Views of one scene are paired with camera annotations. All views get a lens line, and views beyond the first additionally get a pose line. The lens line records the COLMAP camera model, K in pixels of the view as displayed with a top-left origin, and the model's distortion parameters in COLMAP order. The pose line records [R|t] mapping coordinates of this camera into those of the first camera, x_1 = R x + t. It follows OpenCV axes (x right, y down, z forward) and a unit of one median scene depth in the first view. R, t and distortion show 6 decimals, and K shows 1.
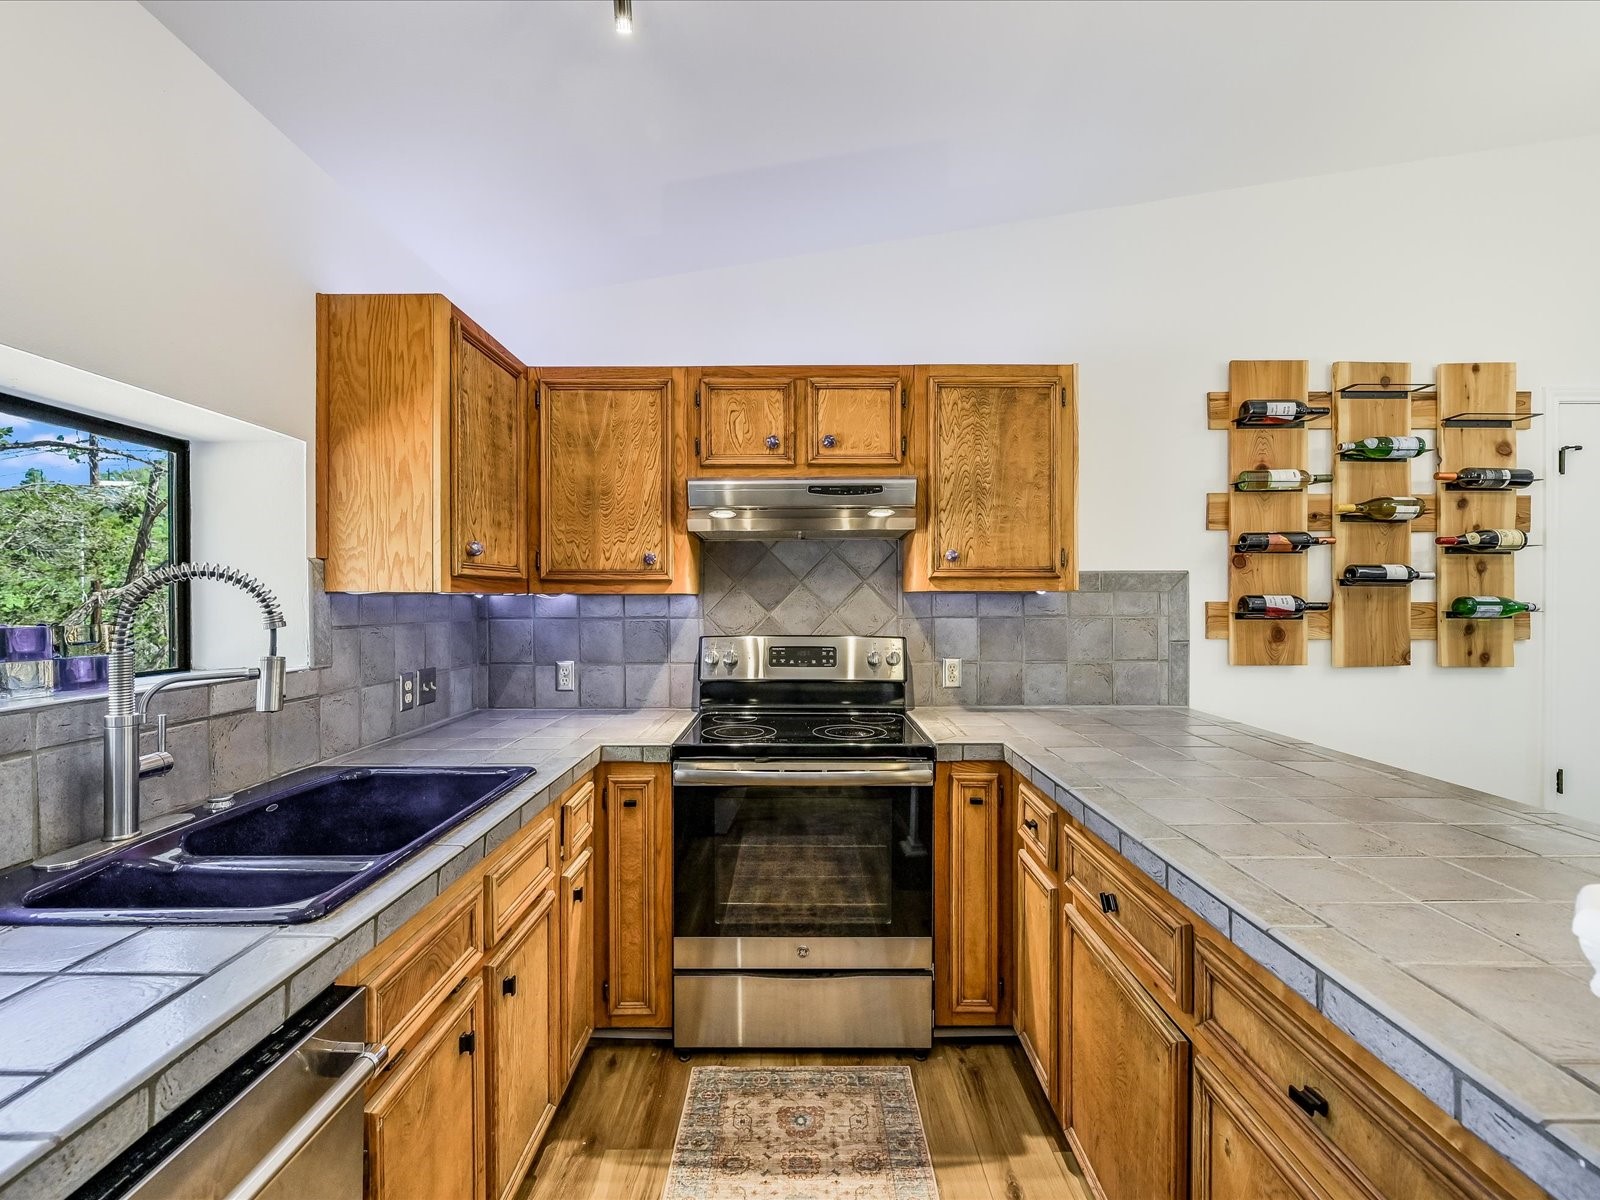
lens RADIAL K [[741.1, 0, 798.6], [0, 741.1, 591.4], [0, 0, 1]] dist [-0.001489, -0.000172]
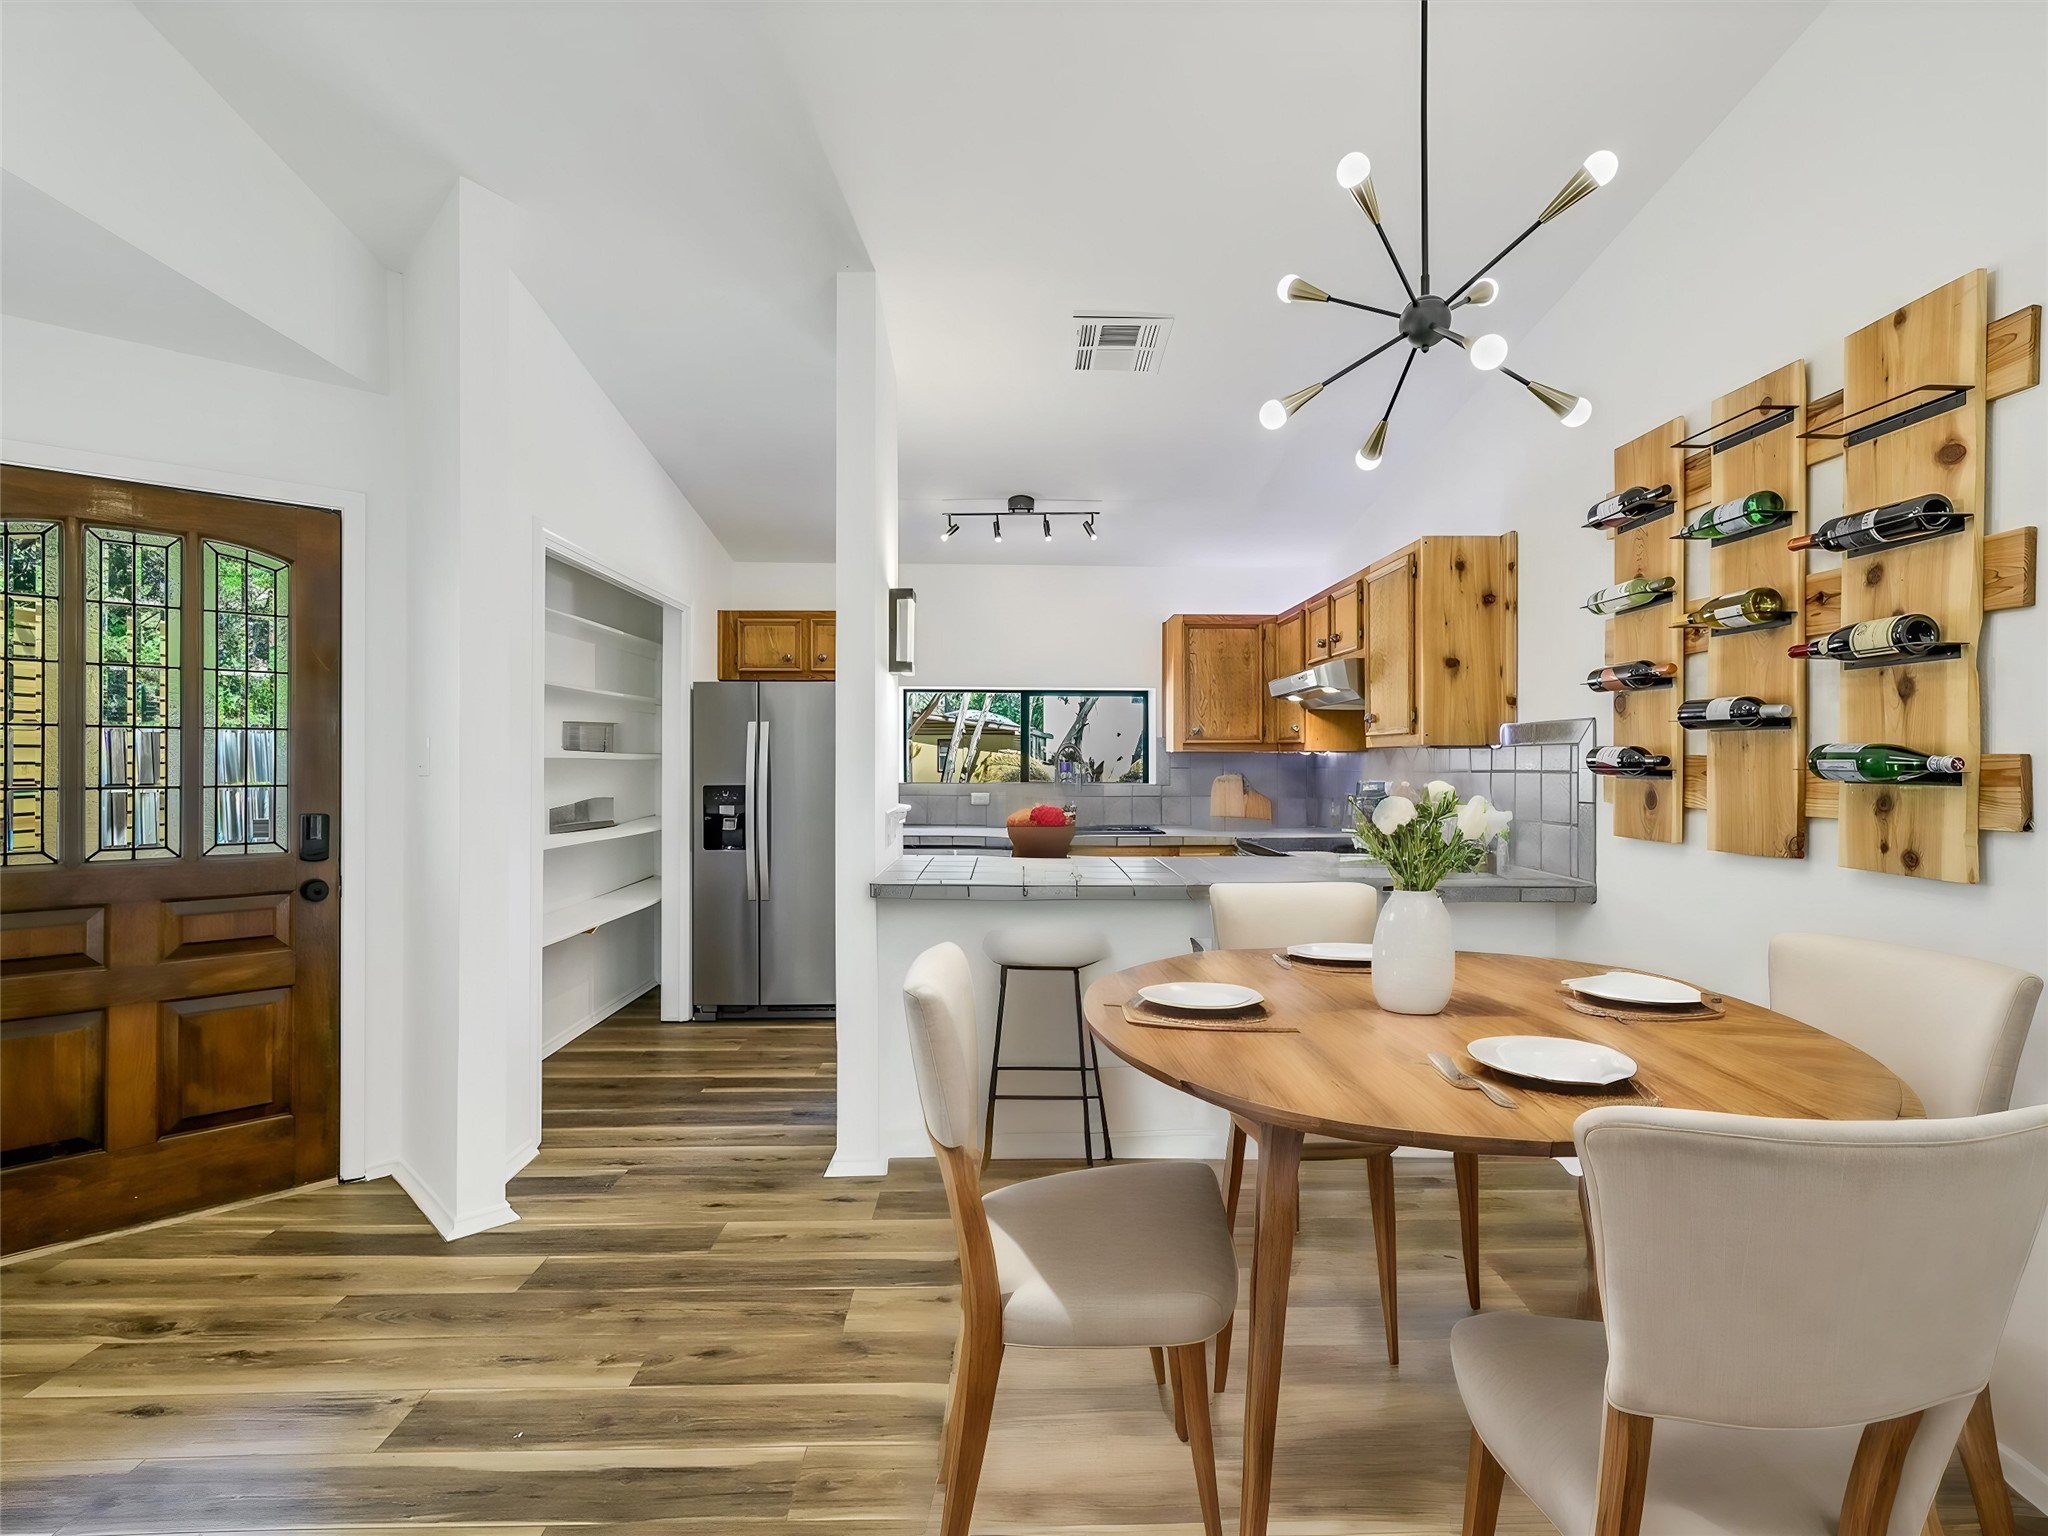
lens RADIAL K [[948.6, 0, 1022.2], [0, 948.6, 757.1], [0, 0, 1]] dist [-0.001489, -0.000172]
pose [[0.018147, 0.000623, -0.999835, 1.590665], [-0.001732, 0.999998, 0.000592, 0.017435], [0.999834, 0.001721, 0.018148, 0.350911]]
